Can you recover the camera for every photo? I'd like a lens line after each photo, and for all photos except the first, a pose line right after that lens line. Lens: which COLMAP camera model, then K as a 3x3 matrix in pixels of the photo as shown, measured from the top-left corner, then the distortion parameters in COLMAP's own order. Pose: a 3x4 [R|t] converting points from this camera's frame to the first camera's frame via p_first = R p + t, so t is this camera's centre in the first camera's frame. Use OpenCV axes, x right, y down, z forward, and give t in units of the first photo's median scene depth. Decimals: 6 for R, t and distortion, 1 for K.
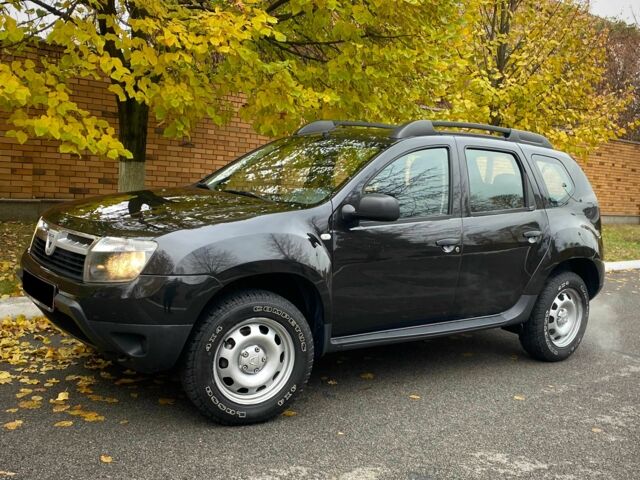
lens RADIAL K [[726.8, 0, 320.0], [0, 726.8, 240.0], [0, 0, 1]] dist [0.084327, -0.209691]
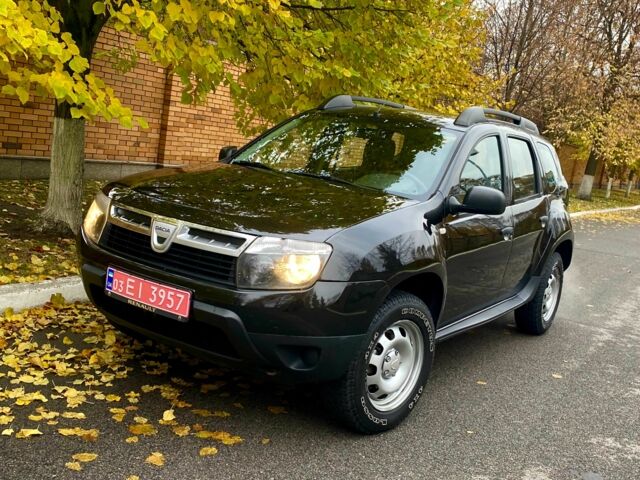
lens RADIAL K [[714.3, 0, 319.9], [0, 714.3, 227.7], [0, 0, 1]] dist [0.084700, -0.021011]
pose [[0.946417, 0.006200, 0.322887, -0.470990], [-0.025020, 0.998218, 0.054167, -0.058695], [-0.321976, -0.059343, 0.944886, 0.156505]]
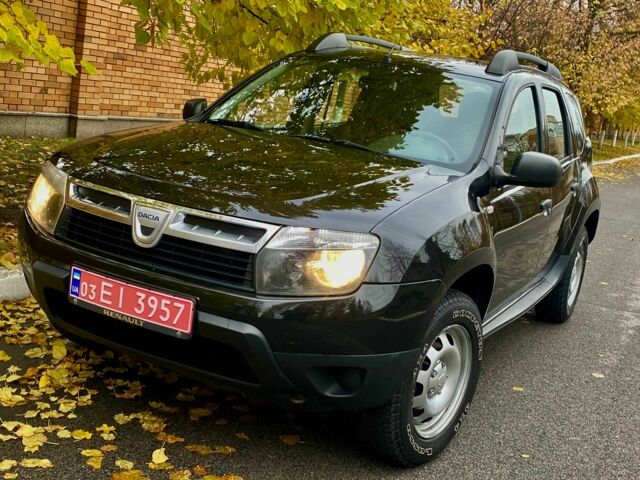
lens RADIAL K [[822.2, 0, 320.0], [0, 822.2, 240.0], [0, 0, 1]] dist [0.089243, -0.040480]
pose [[0.910747, -0.030954, 0.411804, -0.537795], [-0.020224, 0.992647, 0.119341, -0.076560], [-0.412470, -0.117018, 0.903424, 0.286887]]
